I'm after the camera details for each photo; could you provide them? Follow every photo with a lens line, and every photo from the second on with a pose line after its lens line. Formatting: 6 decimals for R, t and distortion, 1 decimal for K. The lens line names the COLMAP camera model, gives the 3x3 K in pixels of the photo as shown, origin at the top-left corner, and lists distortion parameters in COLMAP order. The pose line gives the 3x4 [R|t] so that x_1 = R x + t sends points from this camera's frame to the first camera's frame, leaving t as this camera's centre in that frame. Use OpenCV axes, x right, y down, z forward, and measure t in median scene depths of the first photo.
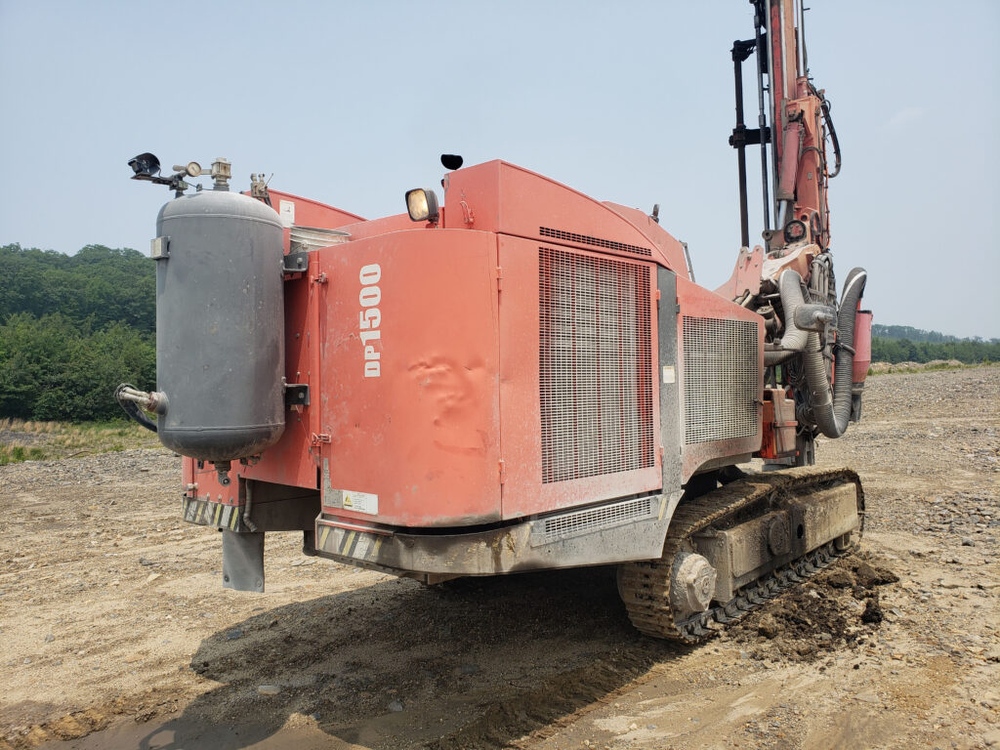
lens RADIAL K [[792.9, 0, 500.8], [0, 792.9, 358.6], [0, 0, 1]] dist [0.020676, -0.000012]
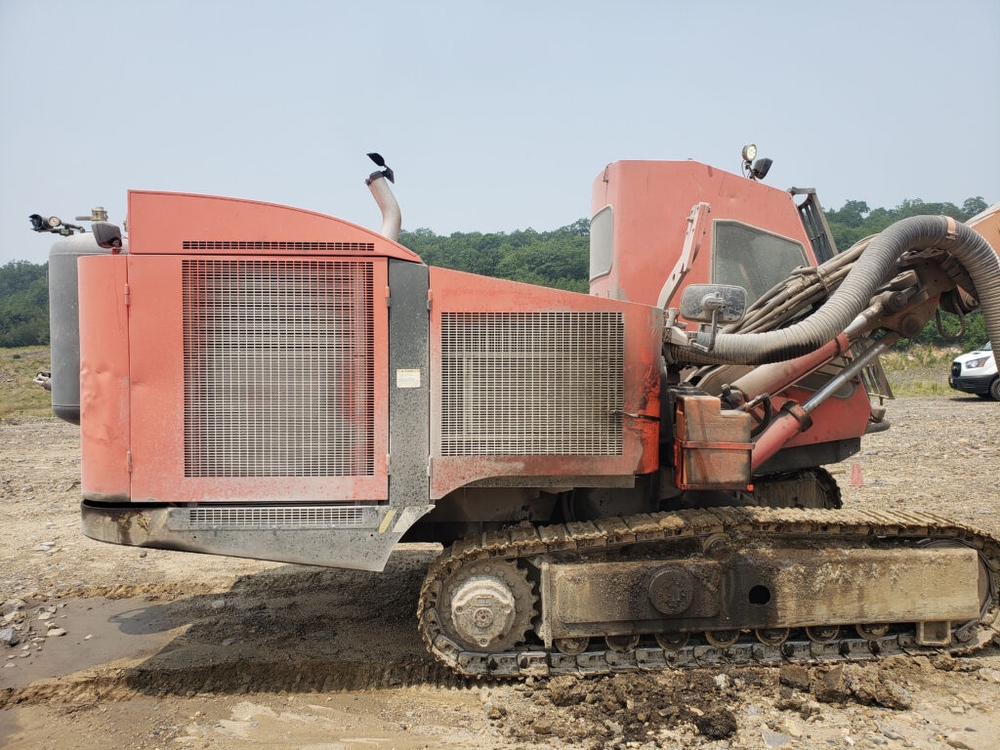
lens RADIAL K [[780.3, 0, 500.0], [0, 780.3, 375.0], [0, 0, 1]] dist [0.110554, -0.216560]
pose [[0.697472, 0.046752, -0.715085, 0.947451], [0.012249, 0.996946, 0.077128, -0.052480], [0.716507, -0.062553, 0.694770, 0.461388]]
